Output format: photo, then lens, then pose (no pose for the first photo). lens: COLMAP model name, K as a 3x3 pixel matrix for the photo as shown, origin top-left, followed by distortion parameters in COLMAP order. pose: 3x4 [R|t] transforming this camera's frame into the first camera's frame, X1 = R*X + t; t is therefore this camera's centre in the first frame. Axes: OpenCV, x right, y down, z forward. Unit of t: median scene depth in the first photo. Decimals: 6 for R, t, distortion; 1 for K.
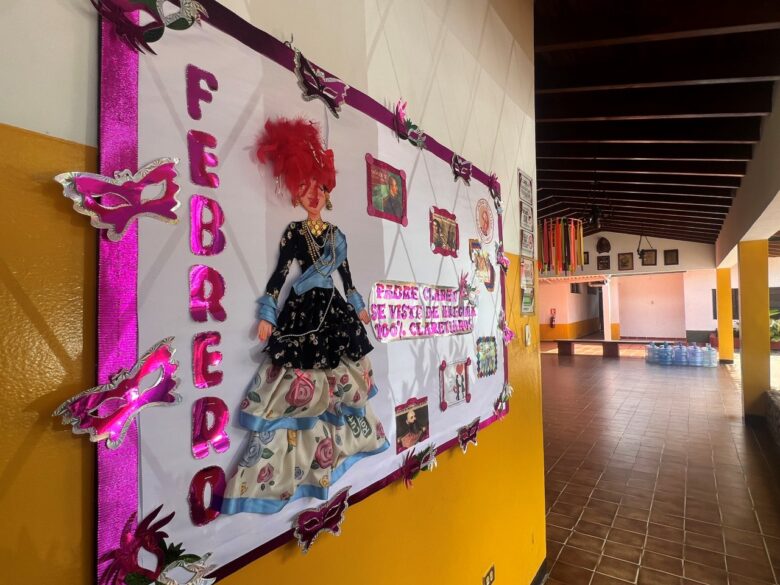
lens RADIAL K [[431.0, 0, 390.0], [0, 431.0, 292.5], [0, 0, 1]] dist [-0.001383, -0.000309]
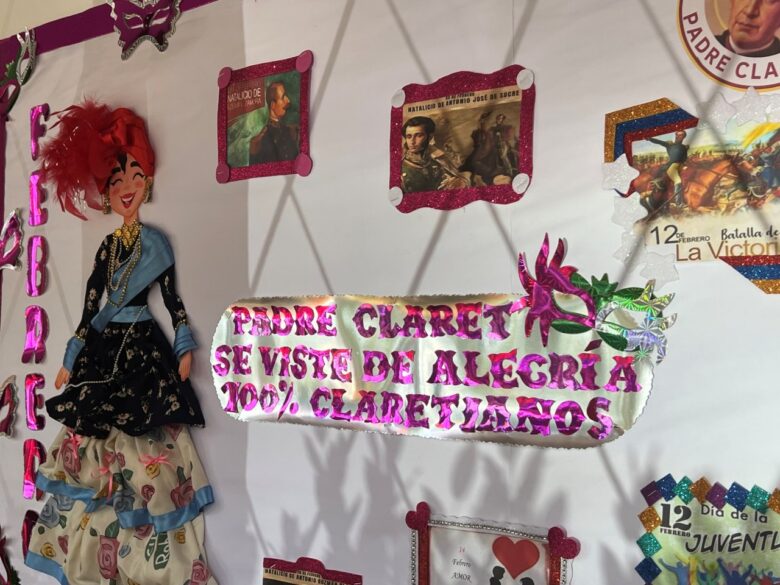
lens RADIAL K [[1115.2, 0, 390.0], [0, 1115.2, 292.5], [0, 0, 1]] dist [0.049669, 0.055562]
pose [[-0.099445, -0.027707, -0.994657, 1.230604], [0.039331, 0.998722, -0.031752, 0.011475], [0.994265, -0.042278, -0.098228, 1.238995]]
